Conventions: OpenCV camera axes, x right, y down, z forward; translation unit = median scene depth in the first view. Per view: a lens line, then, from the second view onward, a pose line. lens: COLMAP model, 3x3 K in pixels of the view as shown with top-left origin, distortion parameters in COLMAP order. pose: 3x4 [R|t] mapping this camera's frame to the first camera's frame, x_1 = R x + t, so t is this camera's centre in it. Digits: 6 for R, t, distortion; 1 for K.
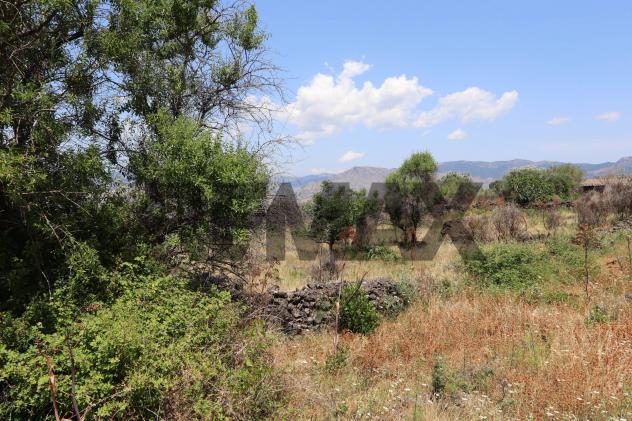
lens RADIAL K [[465.8, 0, 313.4], [0, 465.8, 209.9], [0, 0, 1]] dist [-0.010761, 0.027832]
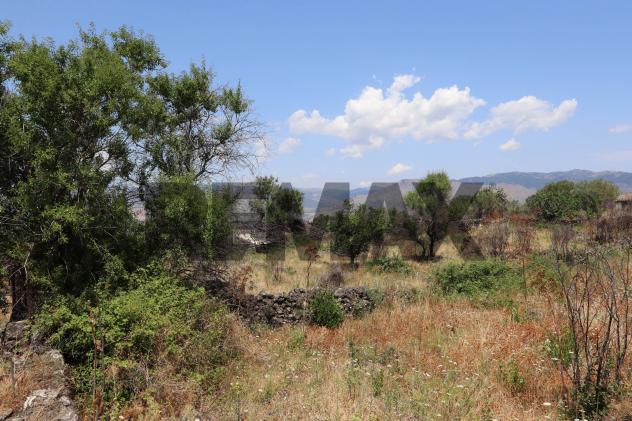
lens RADIAL K [[465.8, 0, 313.4], [0, 465.8, 209.9], [0, 0, 1]] dist [-0.010761, 0.027832]
pose [[0.994589, -0.003525, -0.103826, 0.195461], [0.000598, 0.999602, -0.028214, -0.023845], [0.103884, 0.027999, 0.994195, -0.298292]]
